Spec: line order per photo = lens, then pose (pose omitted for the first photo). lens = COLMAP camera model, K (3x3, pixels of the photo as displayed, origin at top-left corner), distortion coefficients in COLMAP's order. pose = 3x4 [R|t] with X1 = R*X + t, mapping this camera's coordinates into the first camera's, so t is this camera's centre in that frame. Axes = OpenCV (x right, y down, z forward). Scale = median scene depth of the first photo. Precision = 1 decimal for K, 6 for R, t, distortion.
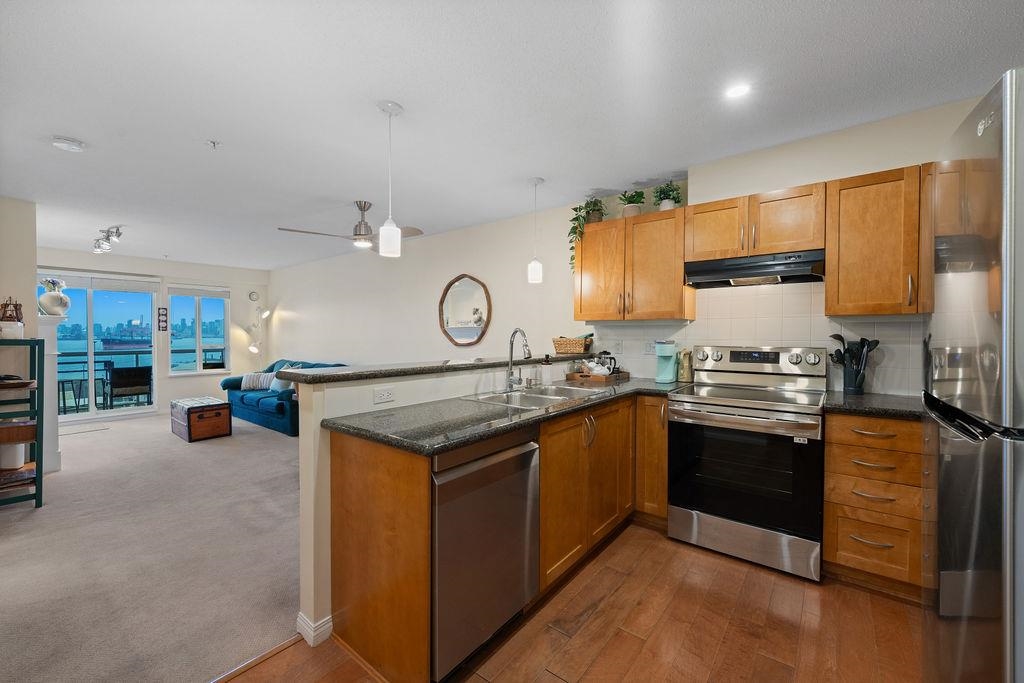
lens RADIAL K [[415.7, 0, 504.8], [0, 415.7, 339.3], [0, 0, 1]] dist [-0.000545, -0.000216]
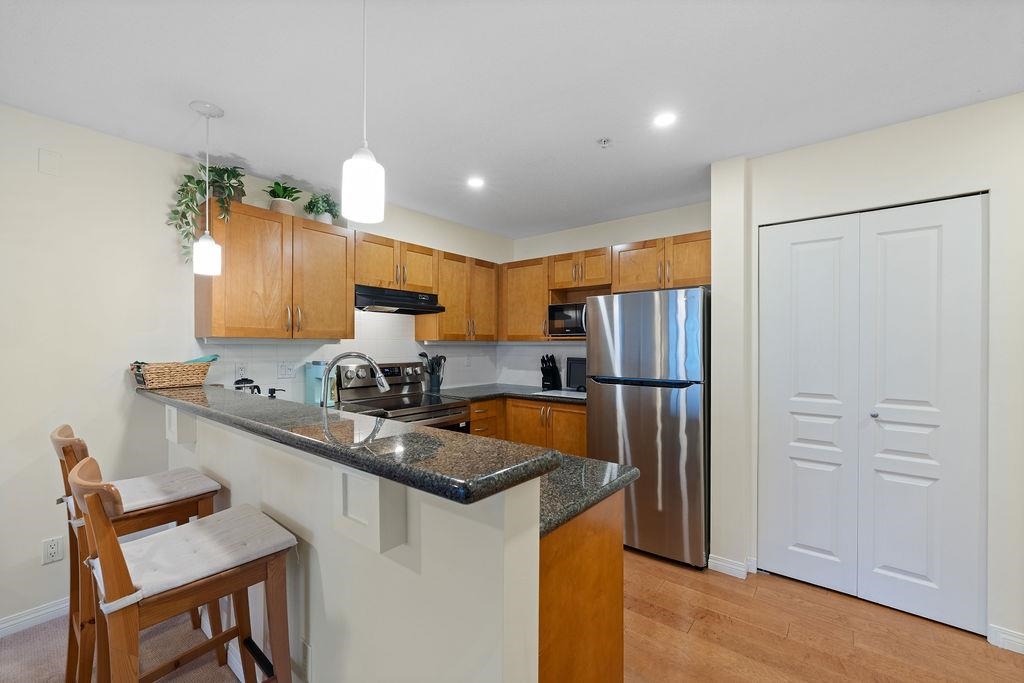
lens RADIAL K [[417.1, 0, 512.0], [0, 417.1, 341.5], [0, 0, 1]] dist [-0.001089, -0.000353]
pose [[0.005263, 0.006729, 0.999964, -0.621701], [0.007241, 0.999951, -0.006767, -0.036495], [-0.999960, 0.007276, 0.005214, 0.644922]]
